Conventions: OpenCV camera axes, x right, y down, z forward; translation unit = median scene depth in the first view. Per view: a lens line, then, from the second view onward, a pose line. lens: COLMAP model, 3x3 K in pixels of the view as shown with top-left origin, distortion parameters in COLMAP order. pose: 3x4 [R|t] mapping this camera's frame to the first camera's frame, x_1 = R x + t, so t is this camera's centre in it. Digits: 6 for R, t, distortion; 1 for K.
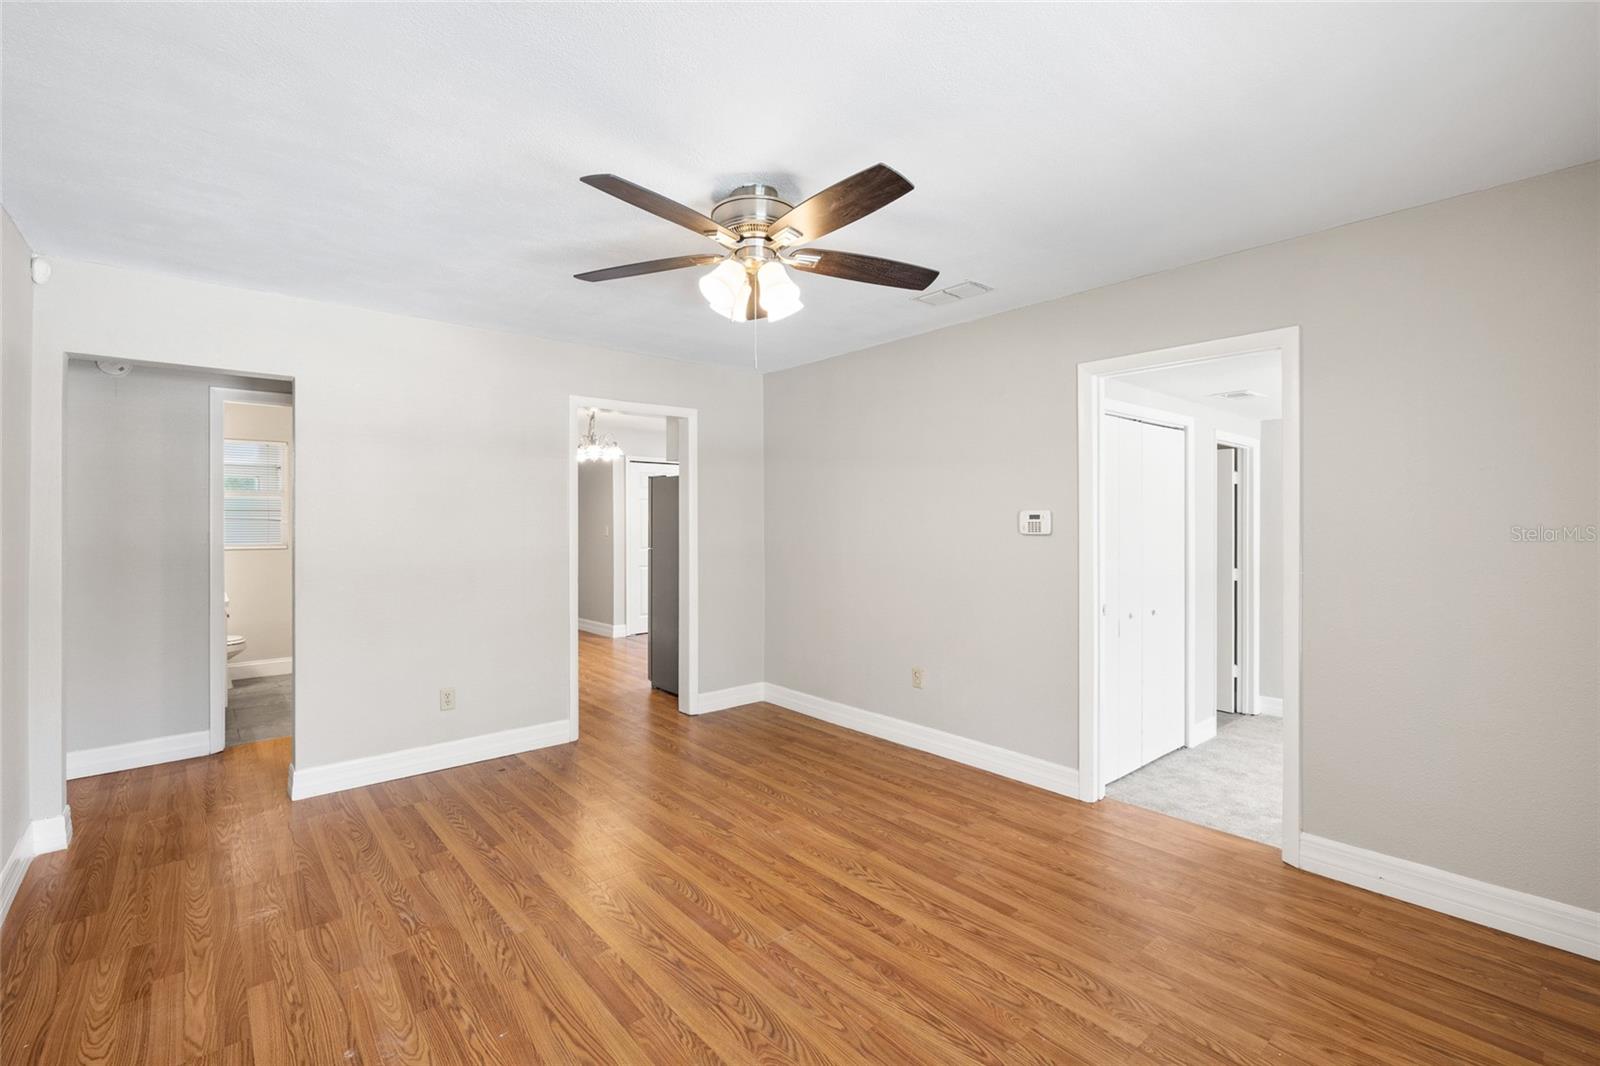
lens RADIAL K [[707.1, 0, 815.1], [0, 707.1, 526.5], [0, 0, 1]] dist [-0.007085, 0.001878]
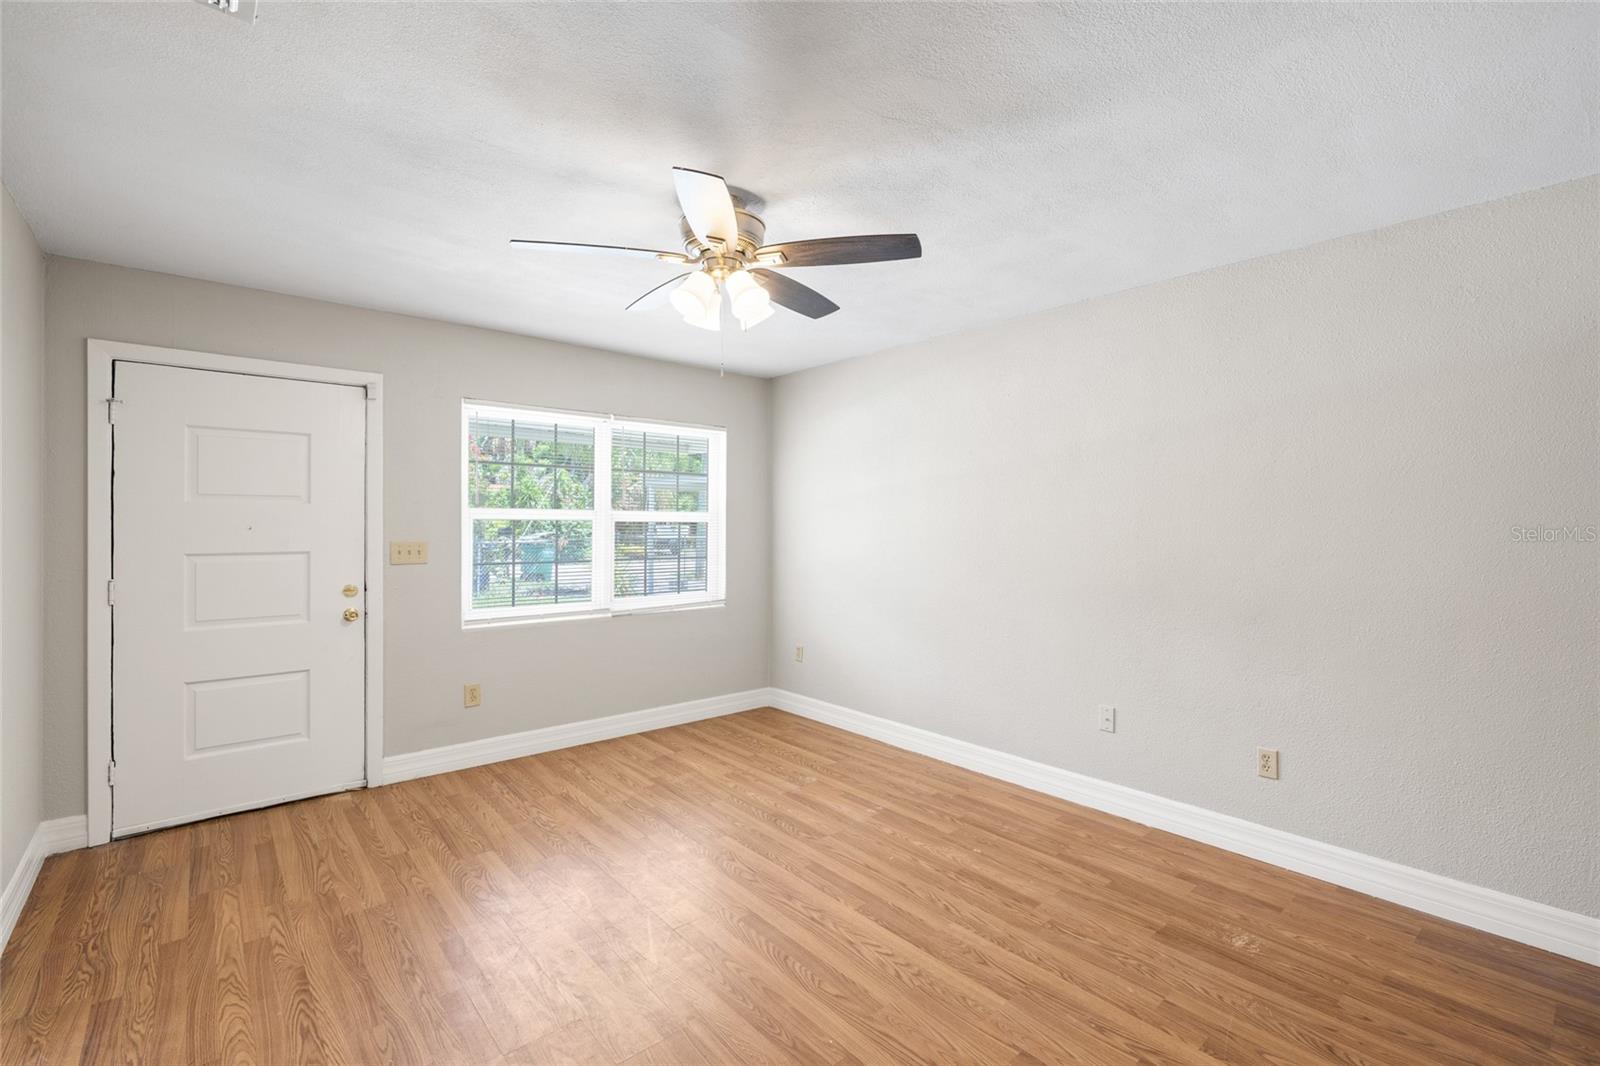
lens RADIAL K [[707.1, 0, 798.2], [0, 707.1, 529.3], [0, 0, 1]] dist [-0.007085, 0.001878]
pose [[-0.999686, 0.000600, 0.025063, -0.193575], [0.001017, 0.999861, 0.016619, -0.016651], [-0.025050, 0.016640, -0.999548, 1.769285]]
